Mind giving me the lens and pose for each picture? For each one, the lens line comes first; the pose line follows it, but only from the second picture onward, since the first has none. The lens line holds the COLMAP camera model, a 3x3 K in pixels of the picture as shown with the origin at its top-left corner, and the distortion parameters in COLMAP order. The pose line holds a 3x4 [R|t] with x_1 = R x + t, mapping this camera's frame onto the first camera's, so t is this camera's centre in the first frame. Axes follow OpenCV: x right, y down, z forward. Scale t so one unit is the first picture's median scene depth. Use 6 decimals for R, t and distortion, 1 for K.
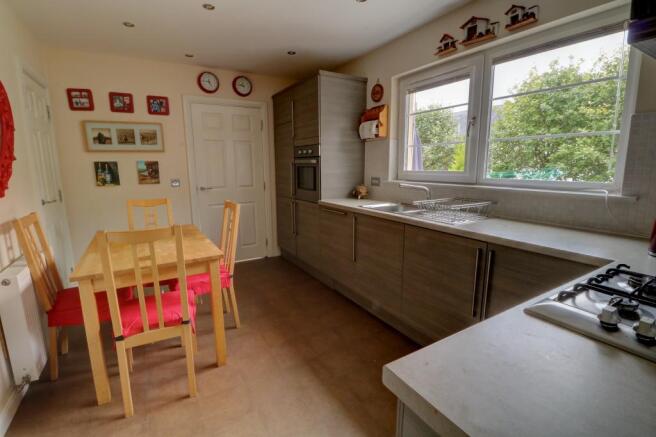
lens RADIAL K [[307.4, 0, 328.0], [0, 307.4, 219.2], [0, 0, 1]] dist [0.000530, -0.000353]
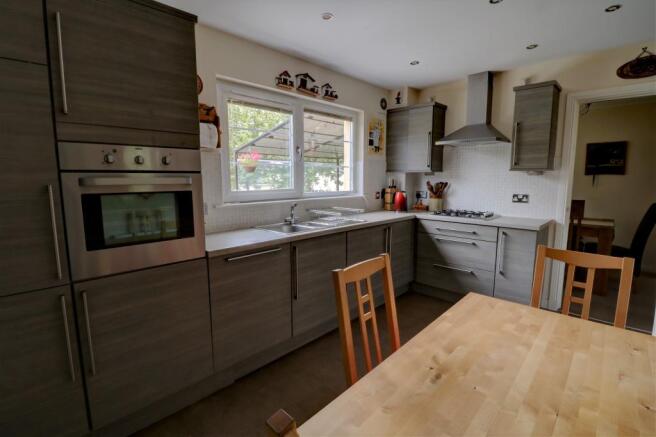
lens RADIAL K [[307.4, 0, 327.7], [0, 307.4, 216.4], [0, 0, 1]] dist [0.000530, -0.000353]
pose [[-0.256453, -0.119485, 0.959143, -0.815445], [0.175292, 0.970125, 0.167722, -0.237175], [-0.950529, 0.211143, -0.227846, 1.212663]]
